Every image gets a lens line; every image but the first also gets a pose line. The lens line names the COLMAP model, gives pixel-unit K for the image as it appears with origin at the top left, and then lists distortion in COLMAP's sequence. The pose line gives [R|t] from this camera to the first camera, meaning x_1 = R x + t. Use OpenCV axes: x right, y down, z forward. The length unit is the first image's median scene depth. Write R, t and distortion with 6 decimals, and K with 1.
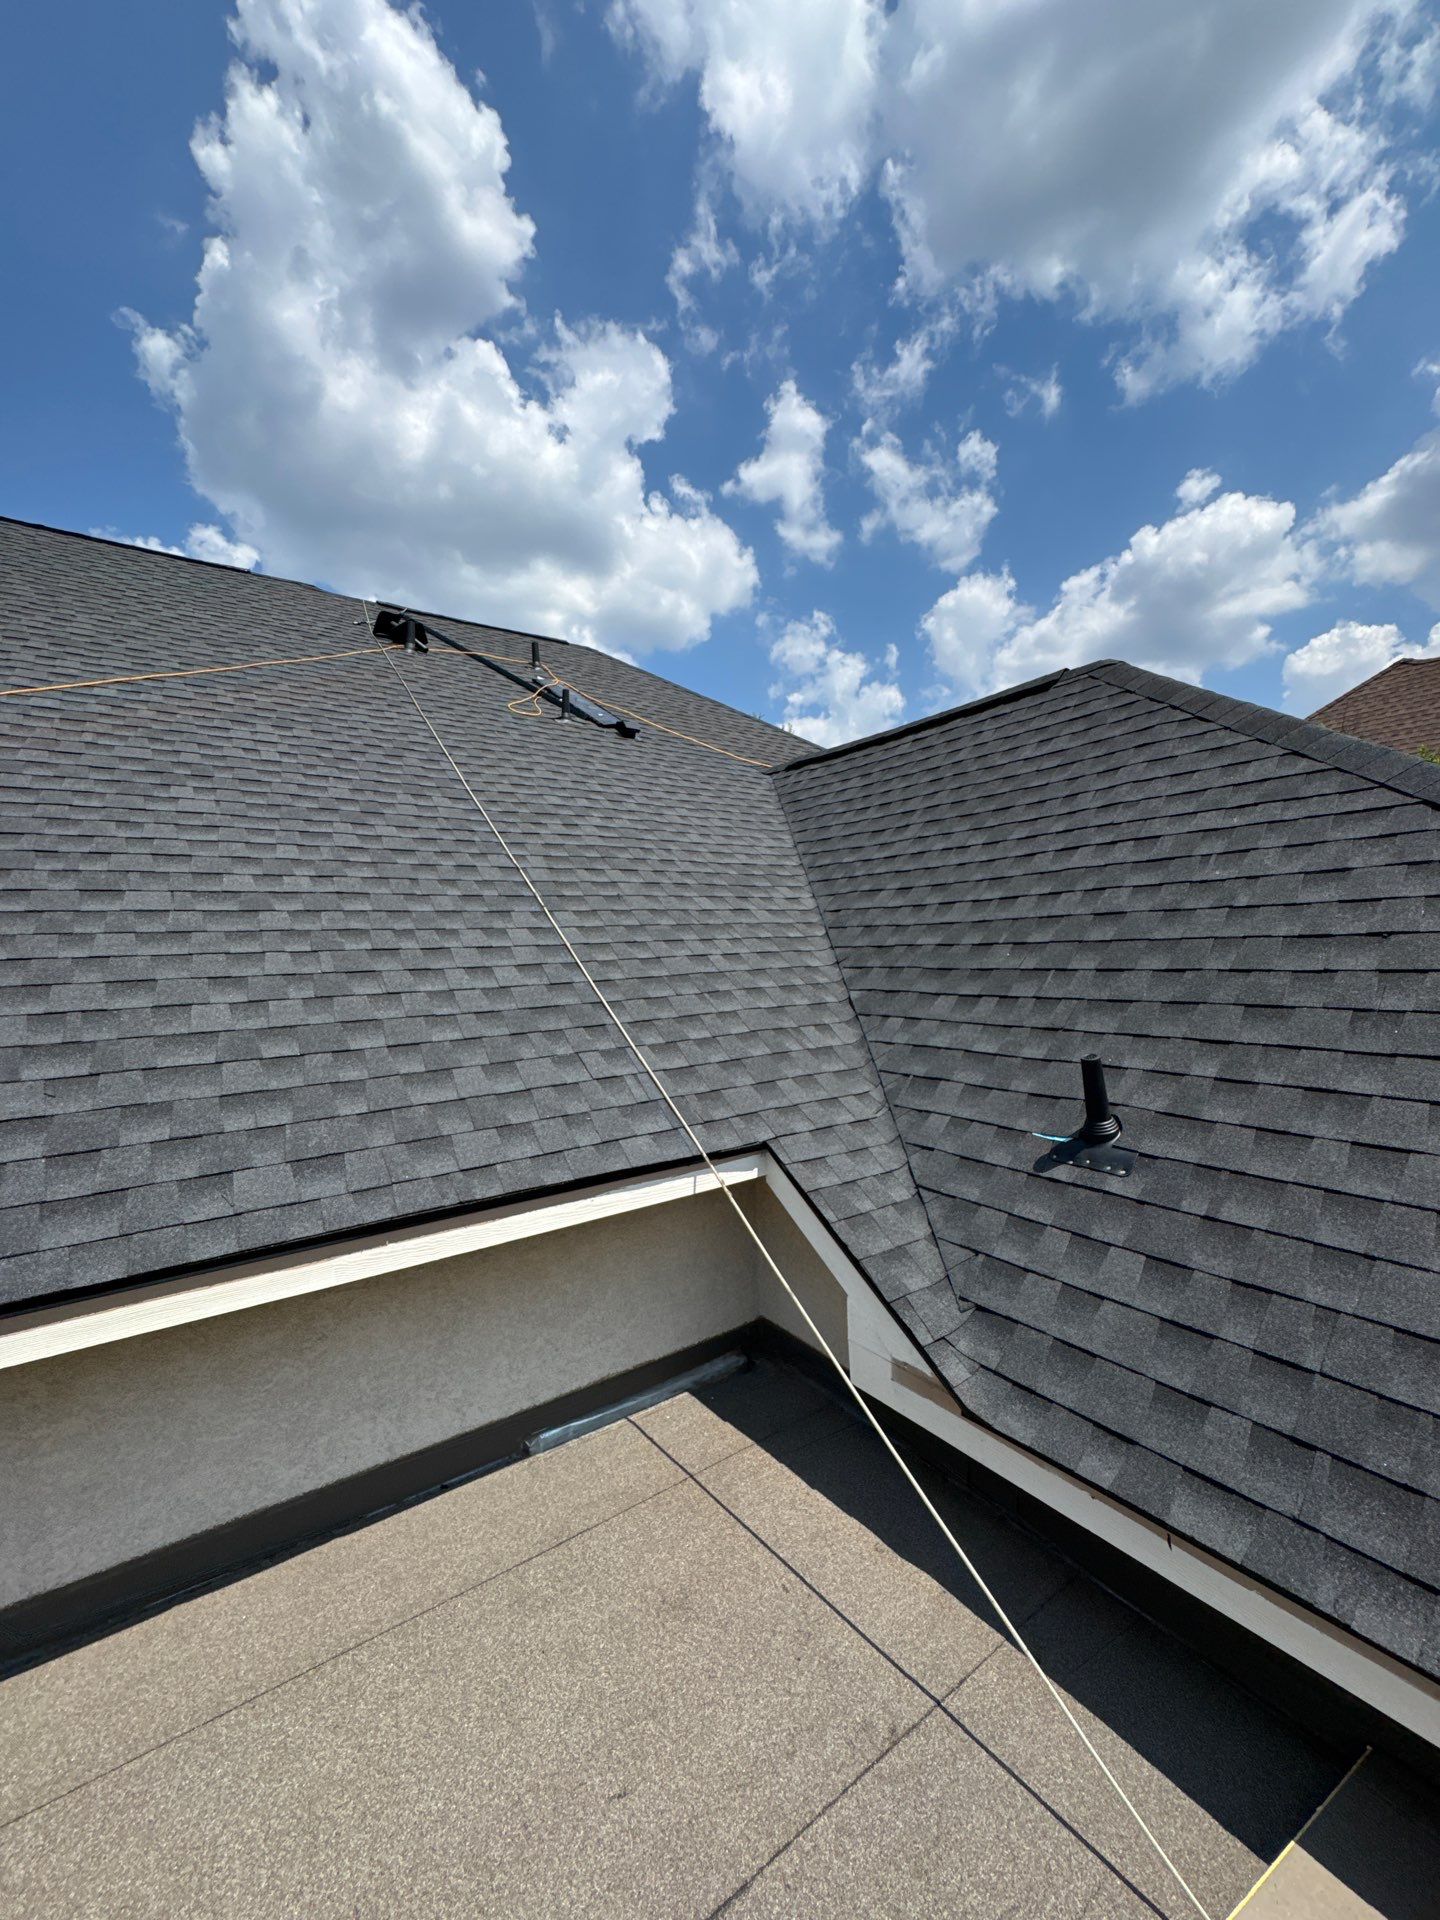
lens RADIAL K [[760.9, 0, 720.9], [0, 760.9, 958.7], [0, 0, 1]] dist [-0.002324, 0.000349]
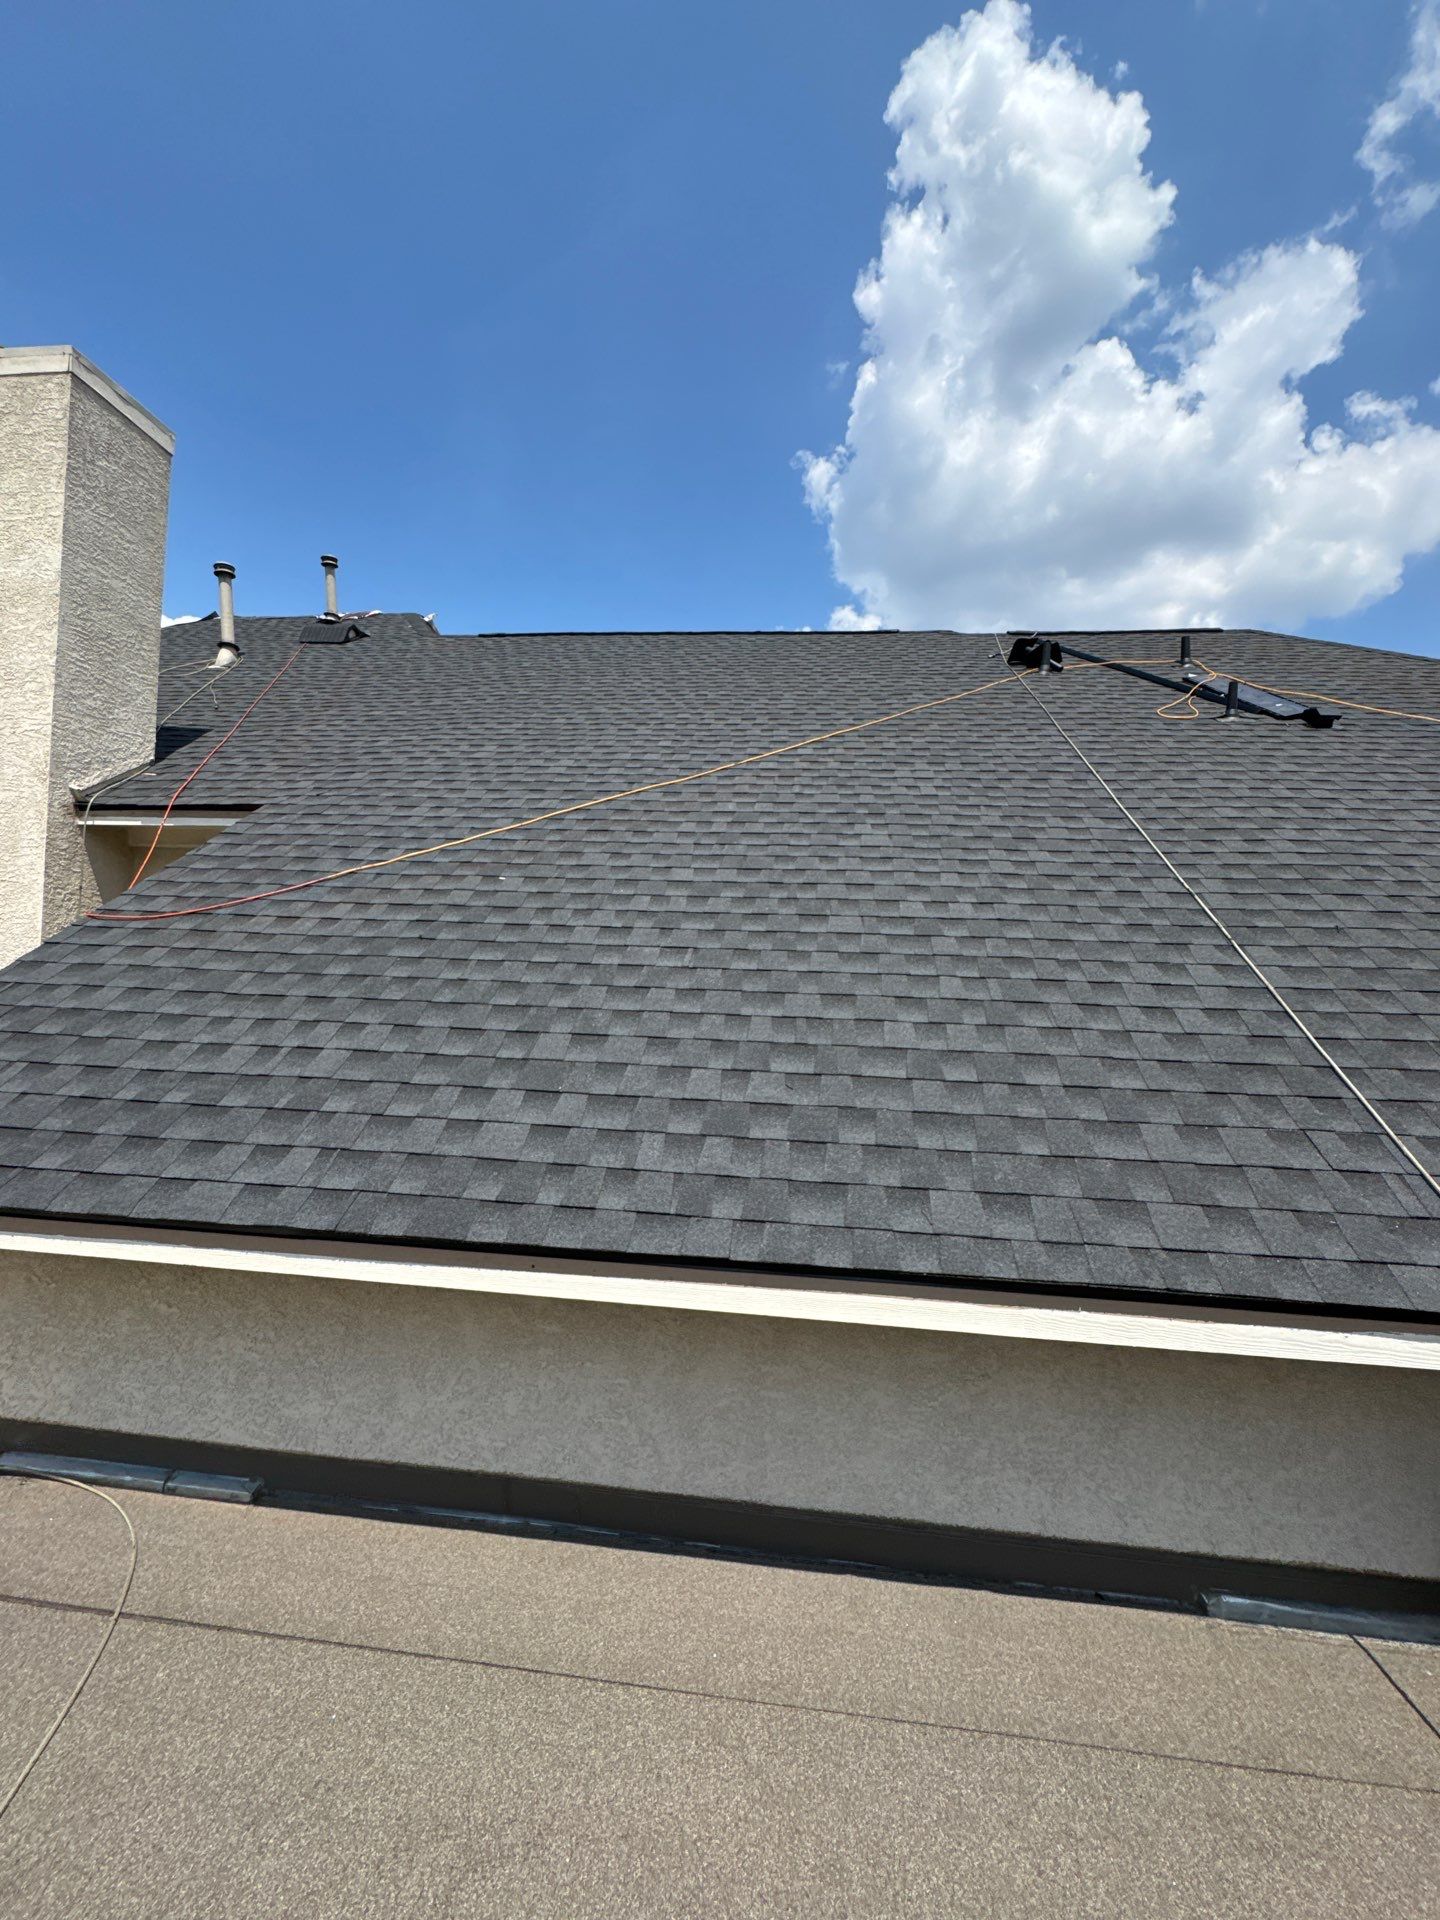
lens RADIAL K [[760.9, 0, 720.9], [0, 760.9, 958.7], [0, 0, 1]] dist [-0.002324, 0.000349]
pose [[0.754412, 0.049245, -0.654551, -0.100861], [-0.069612, 0.997561, -0.005180, -0.004287], [0.652700, 0.049472, 0.756000, 0.008352]]
